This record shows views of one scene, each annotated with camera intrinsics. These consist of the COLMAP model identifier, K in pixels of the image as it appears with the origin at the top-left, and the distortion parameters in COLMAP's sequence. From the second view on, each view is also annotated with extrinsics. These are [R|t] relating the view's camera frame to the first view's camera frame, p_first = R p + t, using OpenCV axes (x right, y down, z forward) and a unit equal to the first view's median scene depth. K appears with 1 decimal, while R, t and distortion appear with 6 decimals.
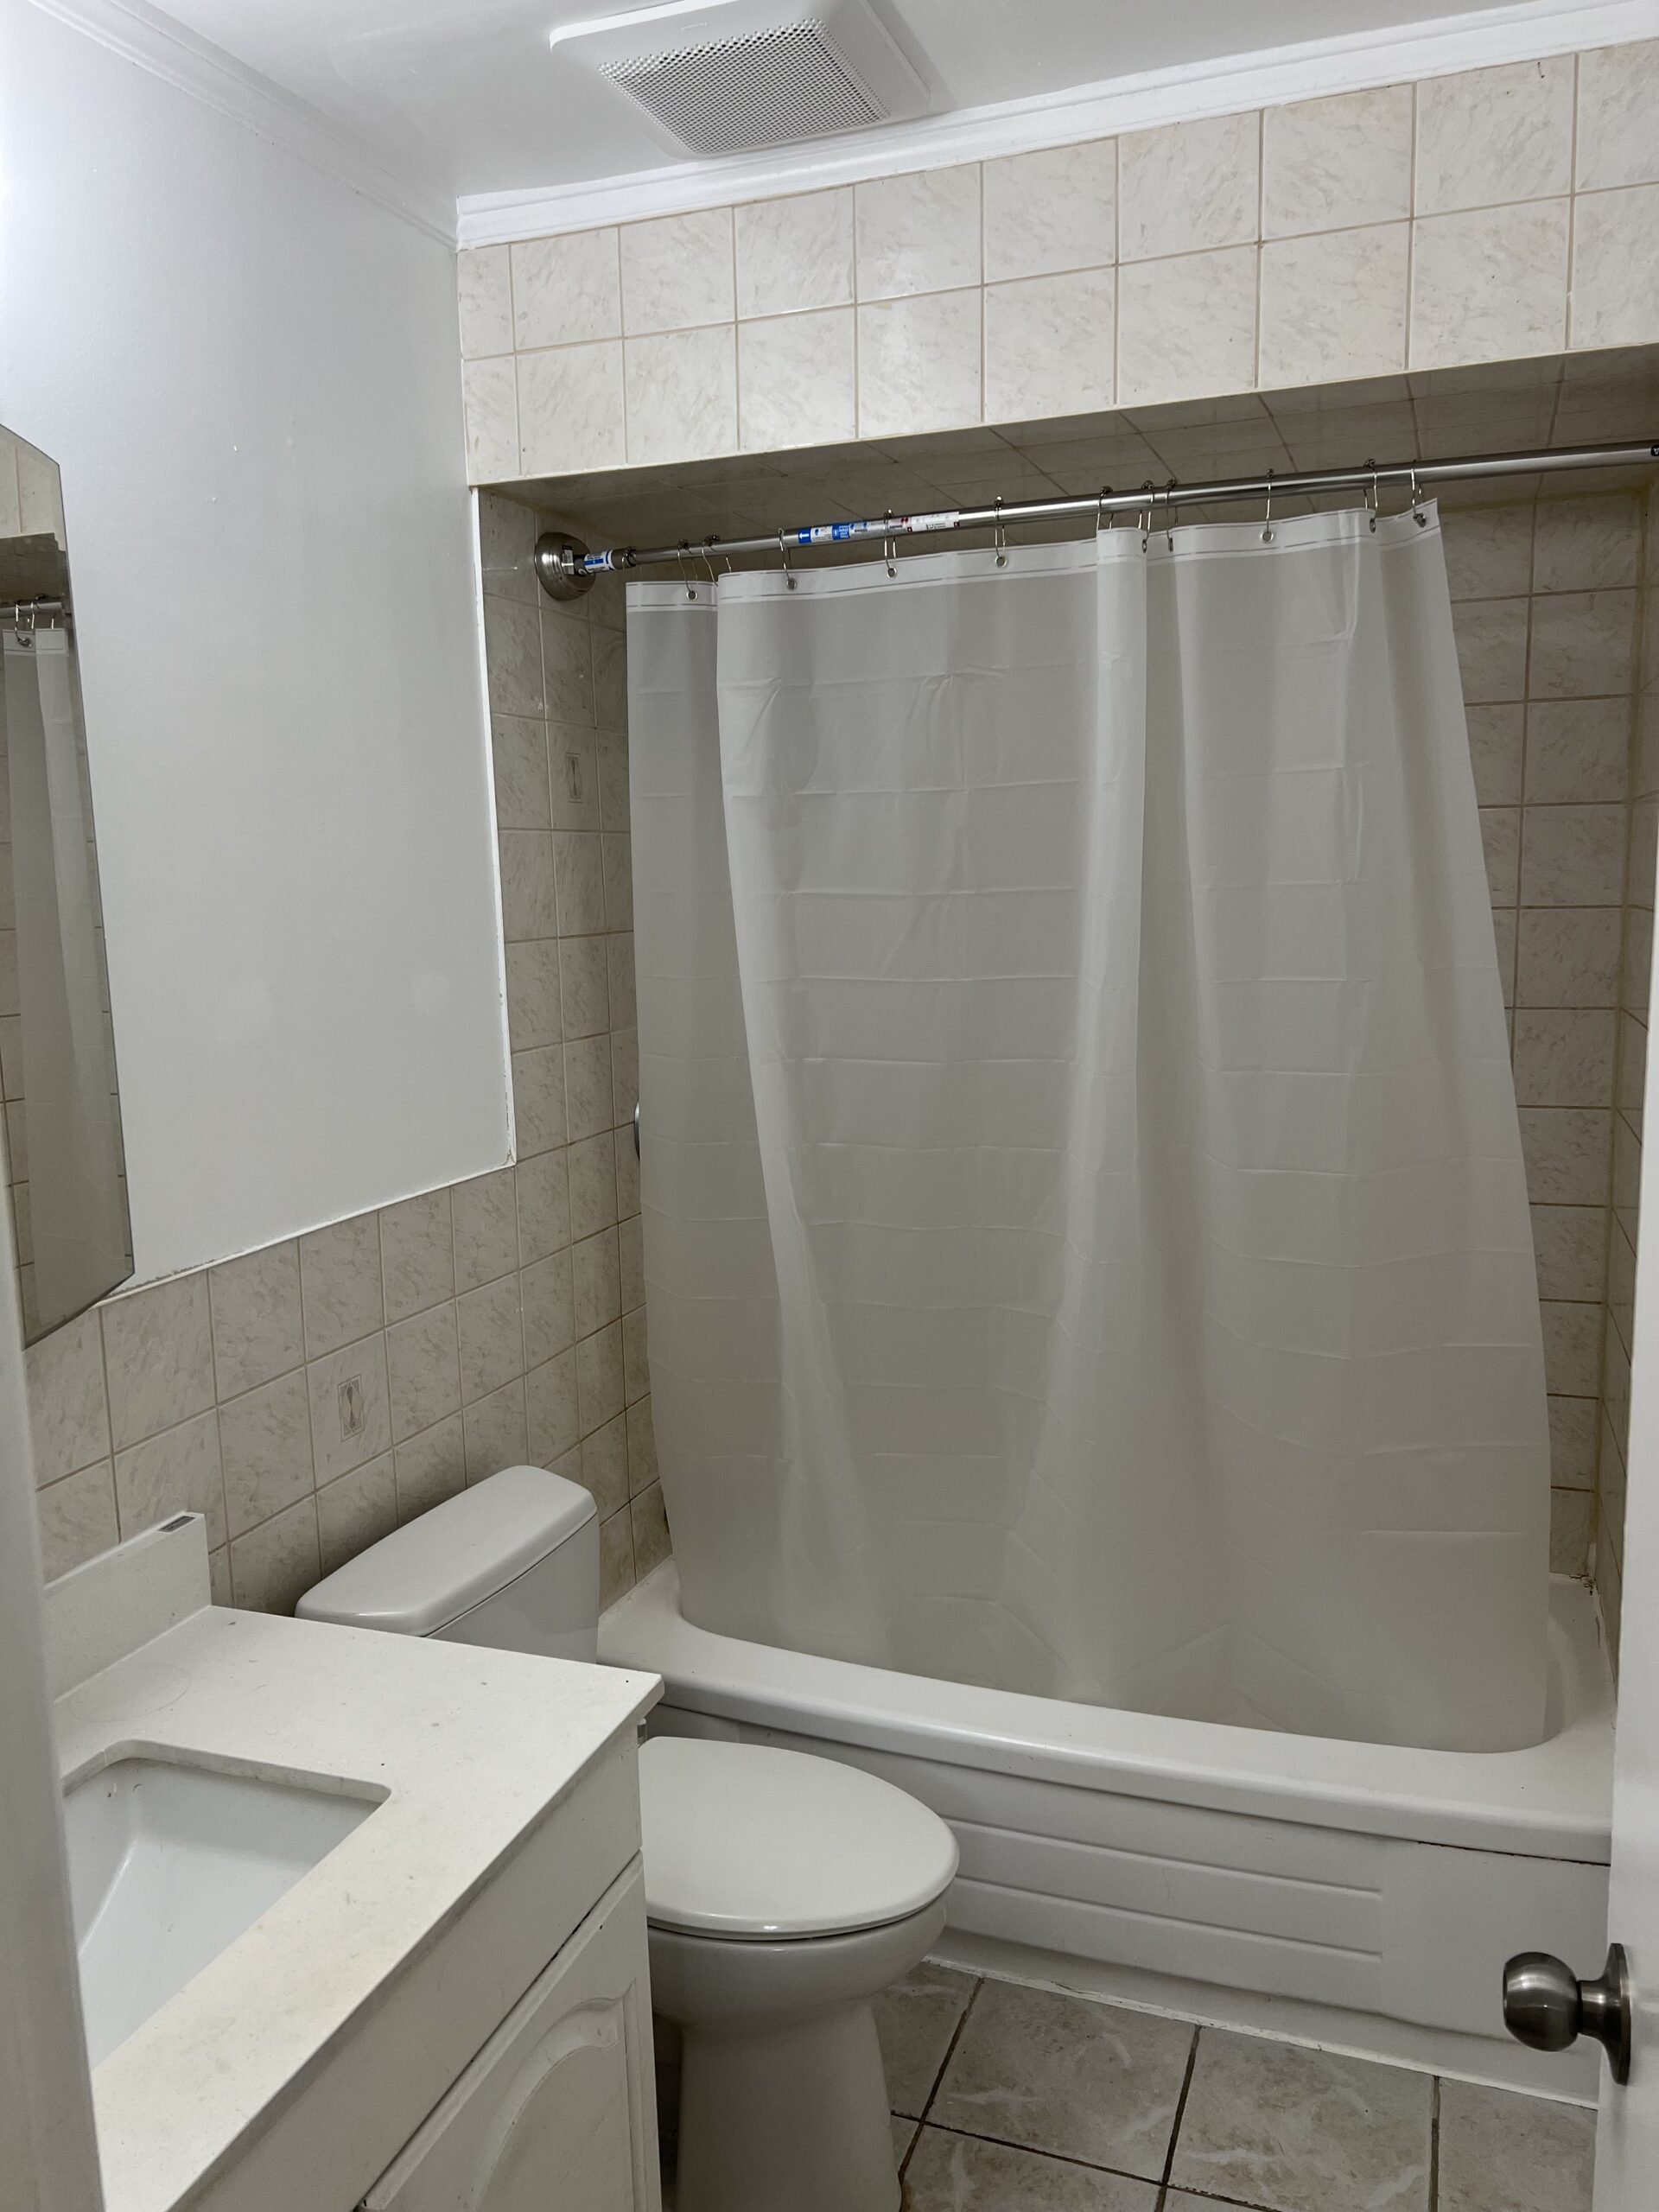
lens RADIAL K [[1654.4, 0, 842.8], [0, 1654.4, 1115.9], [0, 0, 1]] dist [0.002419, -0.015137]
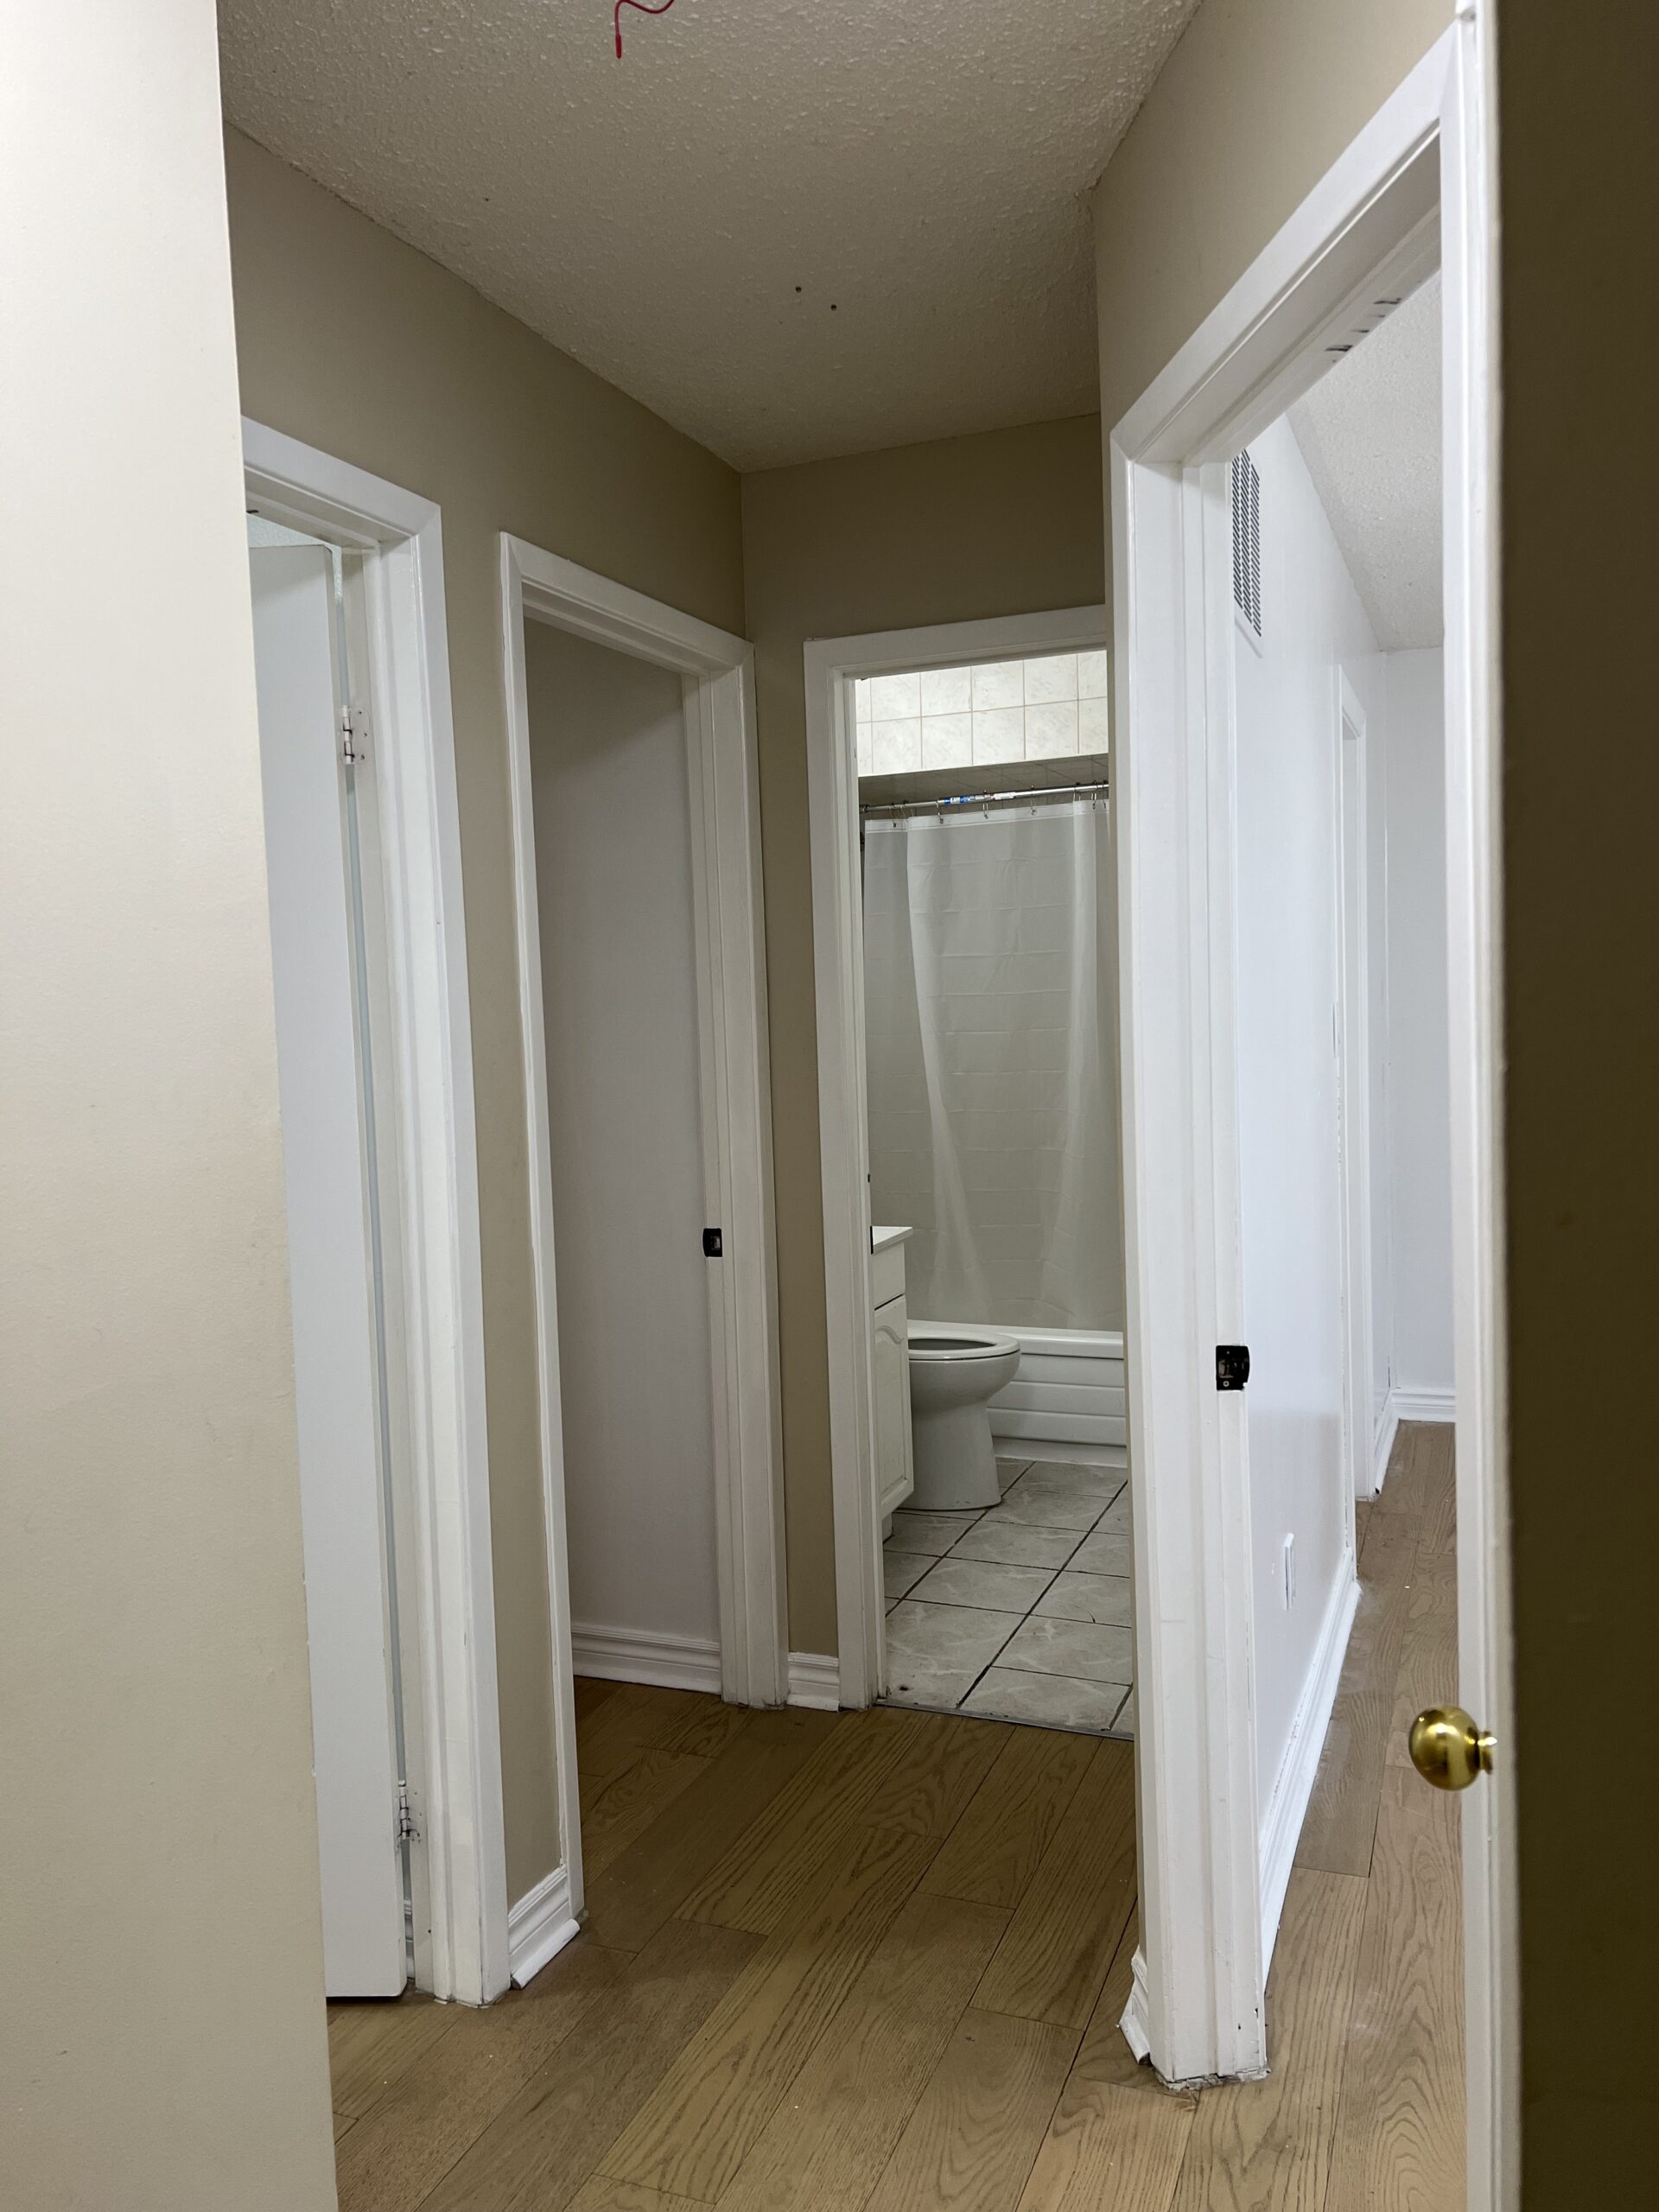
lens RADIAL K [[1654.4, 0, 816.6], [0, 1654.4, 1102.6], [0, 0, 1]] dist [0.002419, -0.015137]
pose [[0.999225, -0.006569, -0.038800, -0.119376], [0.002824, 0.995396, -0.095809, 0.288415], [0.039250, 0.095625, 0.994643, -1.263643]]
